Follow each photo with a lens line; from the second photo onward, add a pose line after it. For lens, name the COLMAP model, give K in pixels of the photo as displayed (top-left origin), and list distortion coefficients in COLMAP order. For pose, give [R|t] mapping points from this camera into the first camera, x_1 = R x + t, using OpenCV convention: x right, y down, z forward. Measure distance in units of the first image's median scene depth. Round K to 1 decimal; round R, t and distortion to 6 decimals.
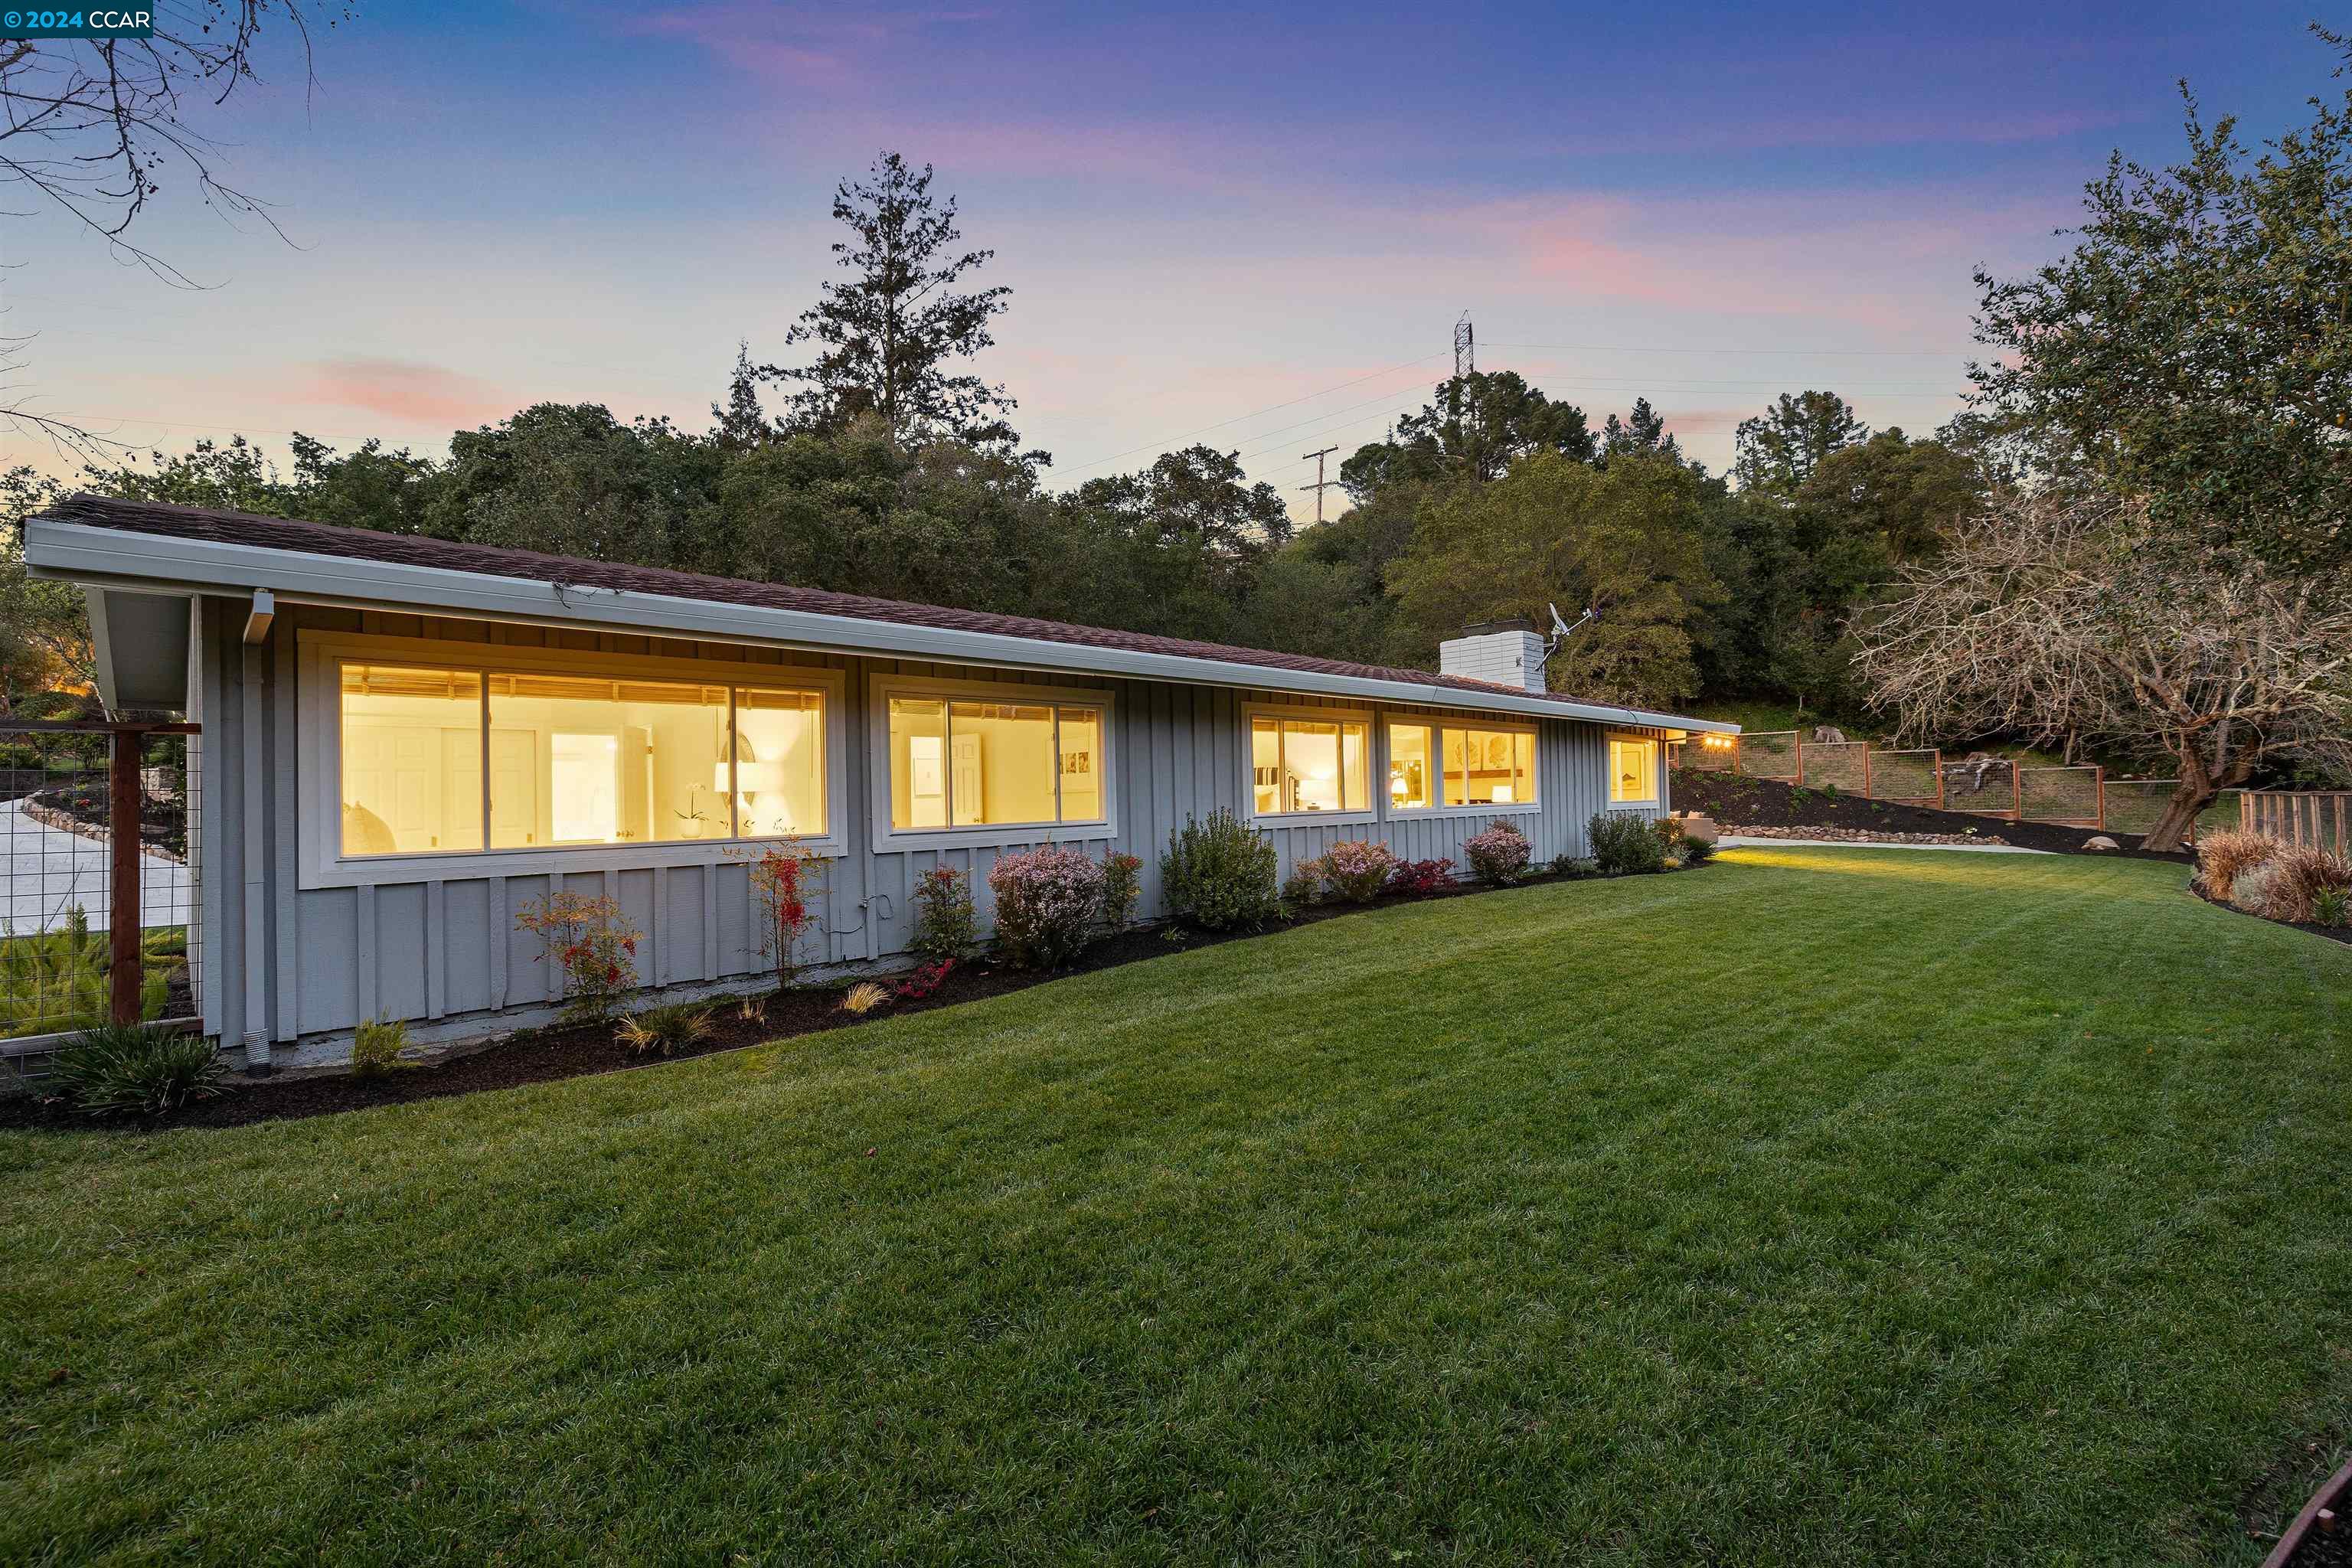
lens RADIAL K [[983.7, 0, 1174.7], [0, 983.7, 786.1], [0, 0, 1]] dist [-0.000956, 0.000050]
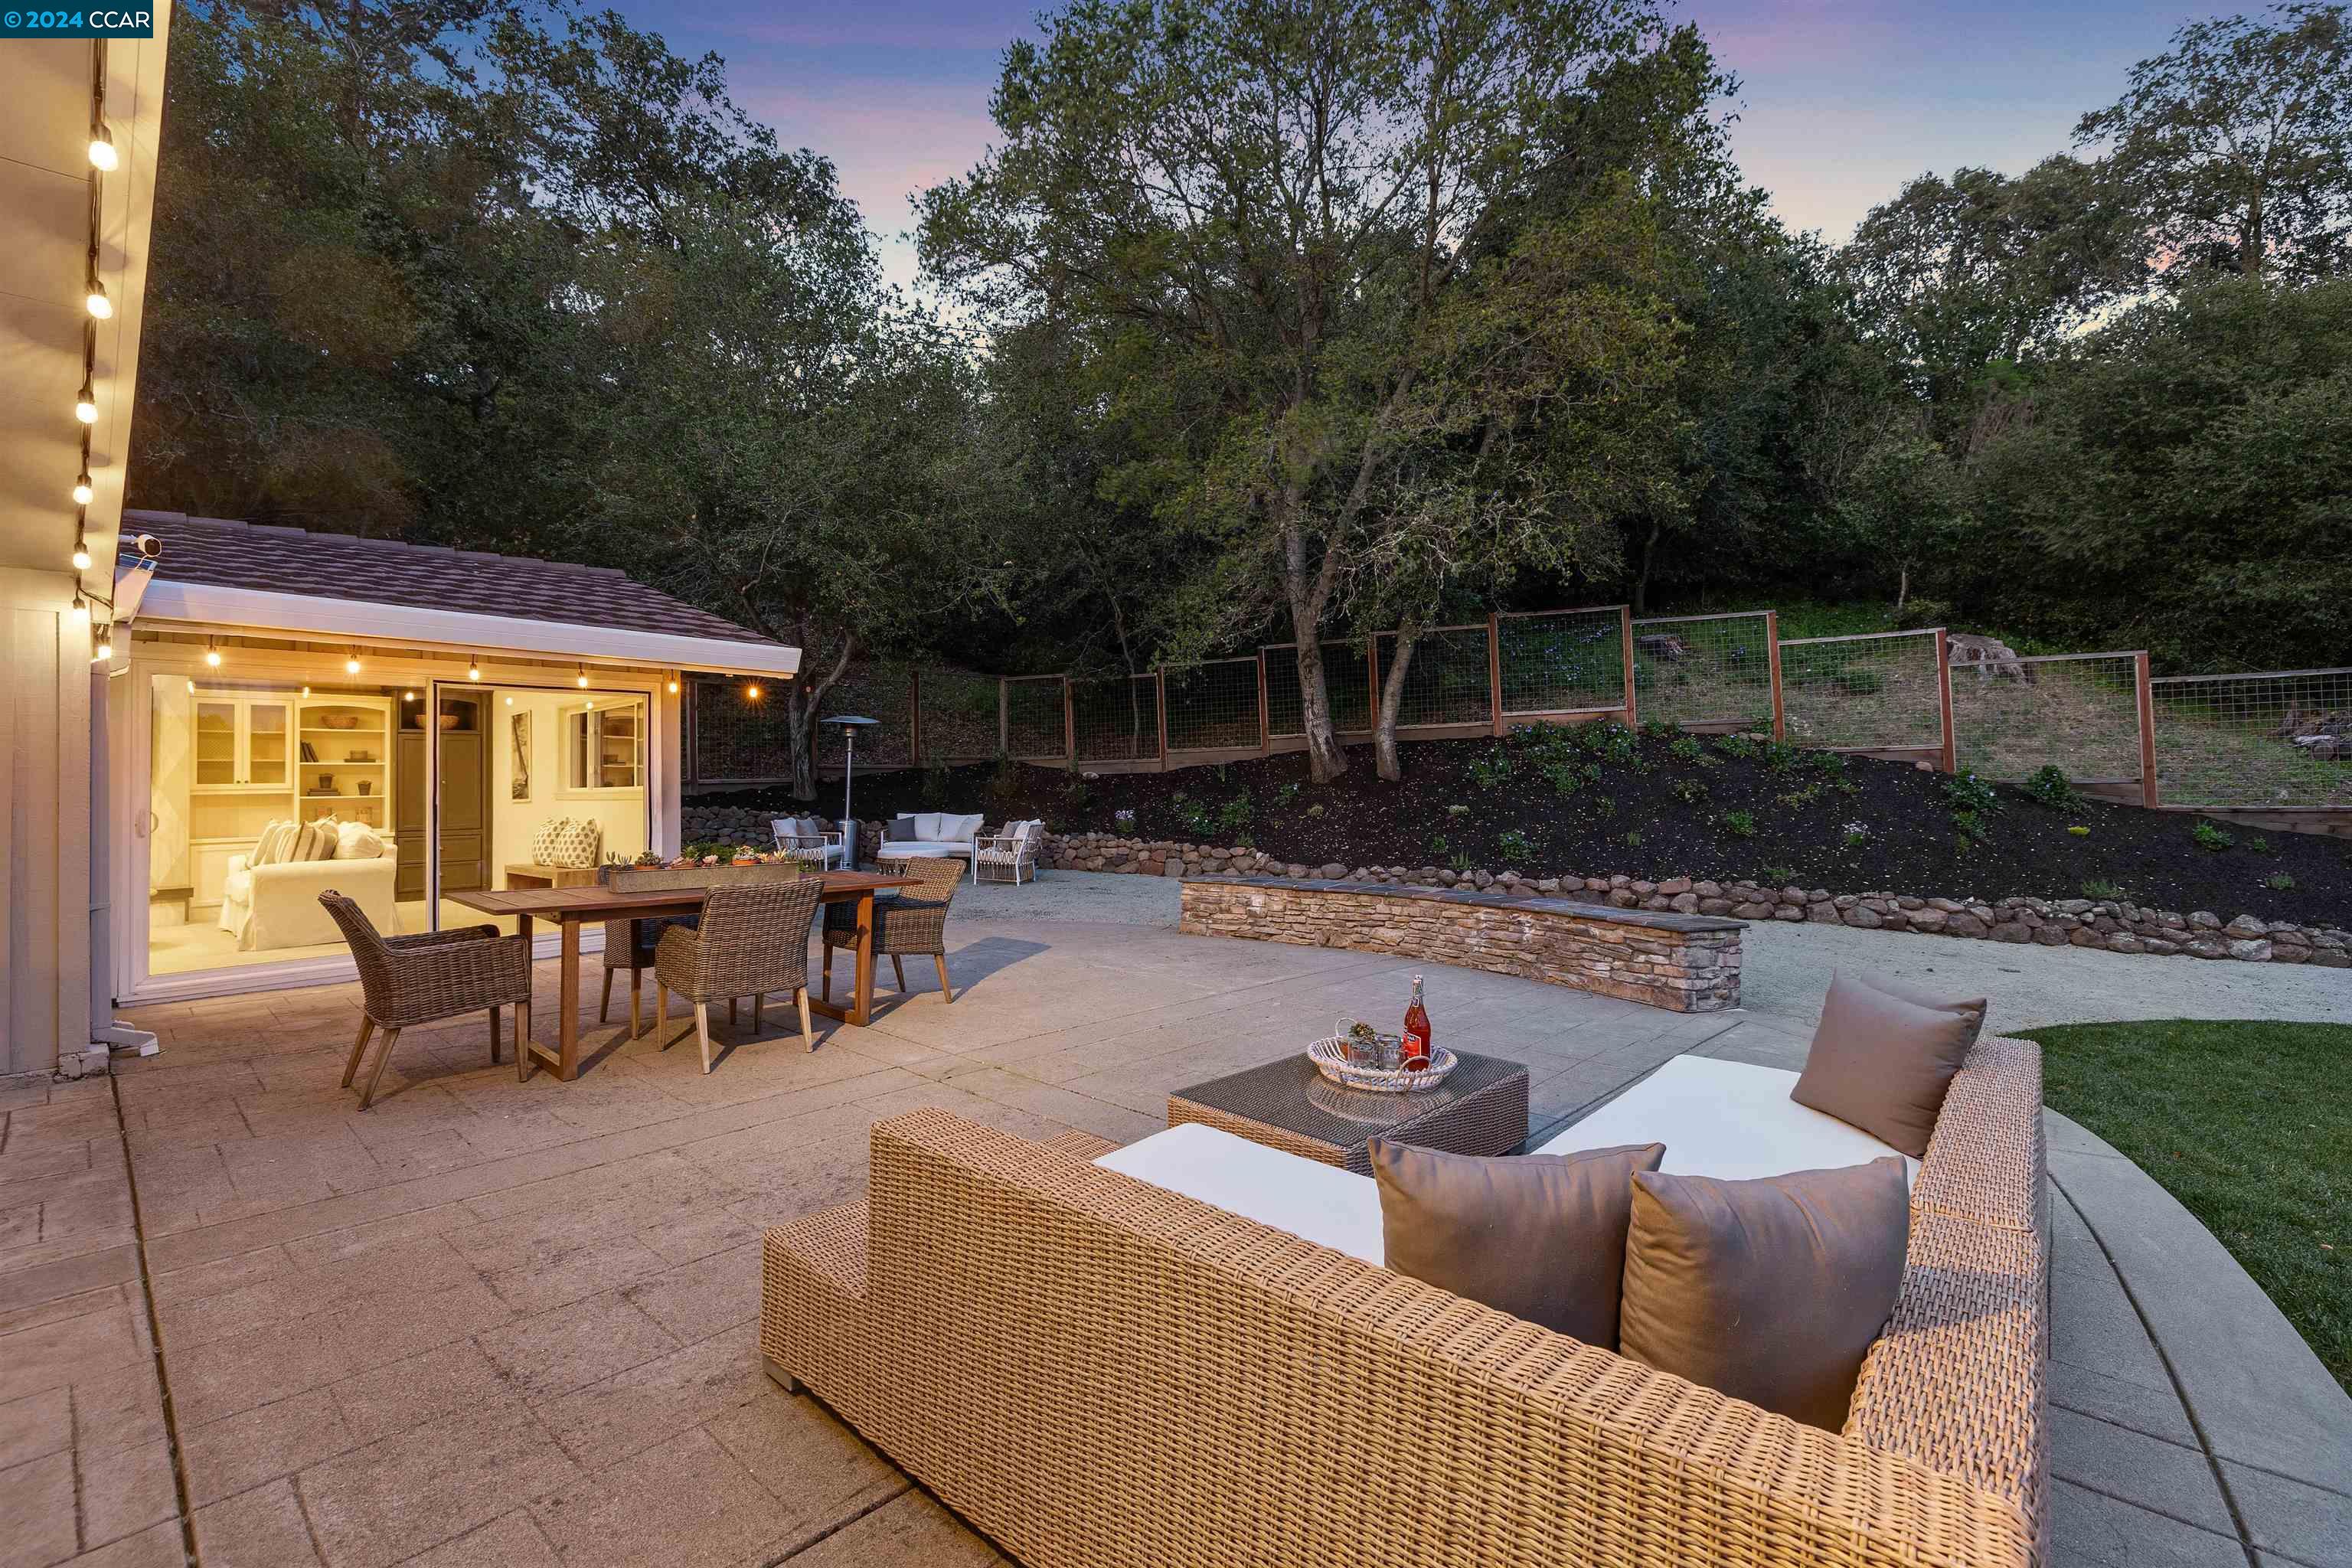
lens RADIAL K [[983.7, 0, 1173.8], [0, 983.7, 779.8], [0, 0, 1]] dist [-0.000956, 0.000050]
pose [[0.998030, 0.006486, 0.062410, 0.321979], [-0.006564, 0.999978, 0.001049, 0.004631], [-0.062402, -0.001457, 0.998050, 0.656833]]
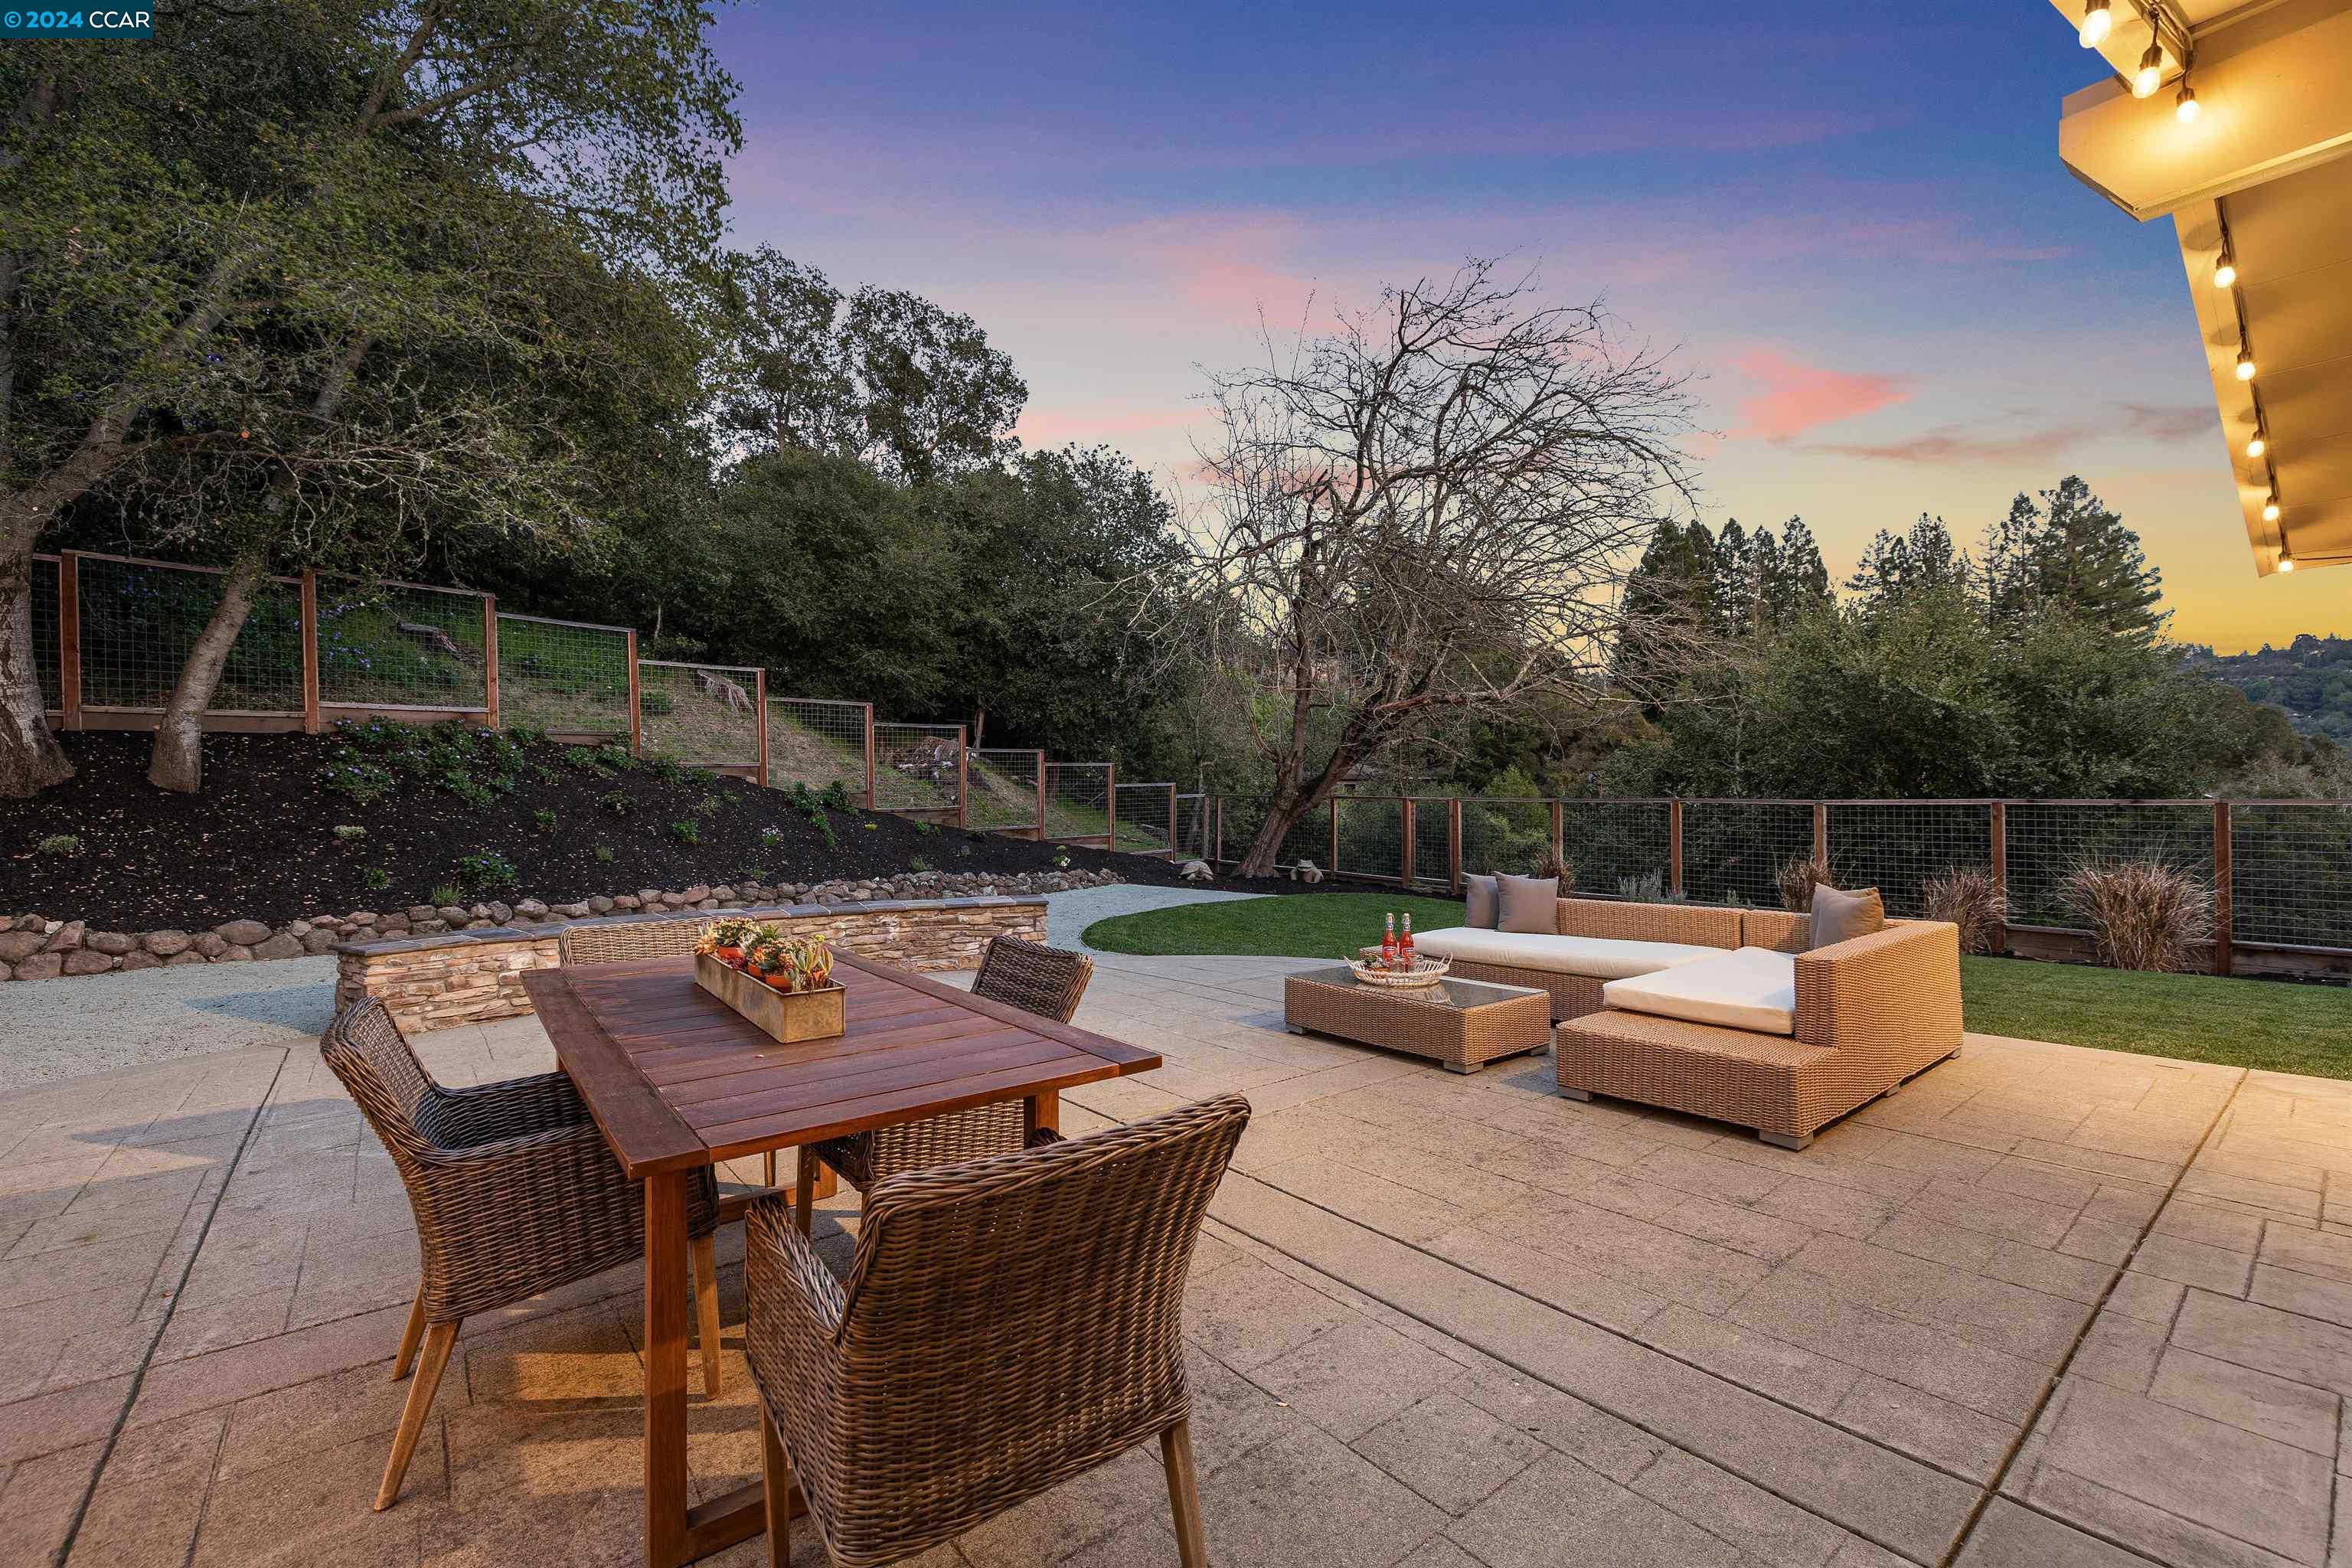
lens RADIAL K [[983.7, 0, 1173.0], [0, 983.7, 795.6], [0, 0, 1]] dist [-0.000956, 0.000050]
pose [[0.117567, 0.002790, 0.993061, 0.194561], [-0.000976, 0.999996, -0.002694, 0.006297], [-0.993065, -0.000652, 0.117569, 0.770772]]
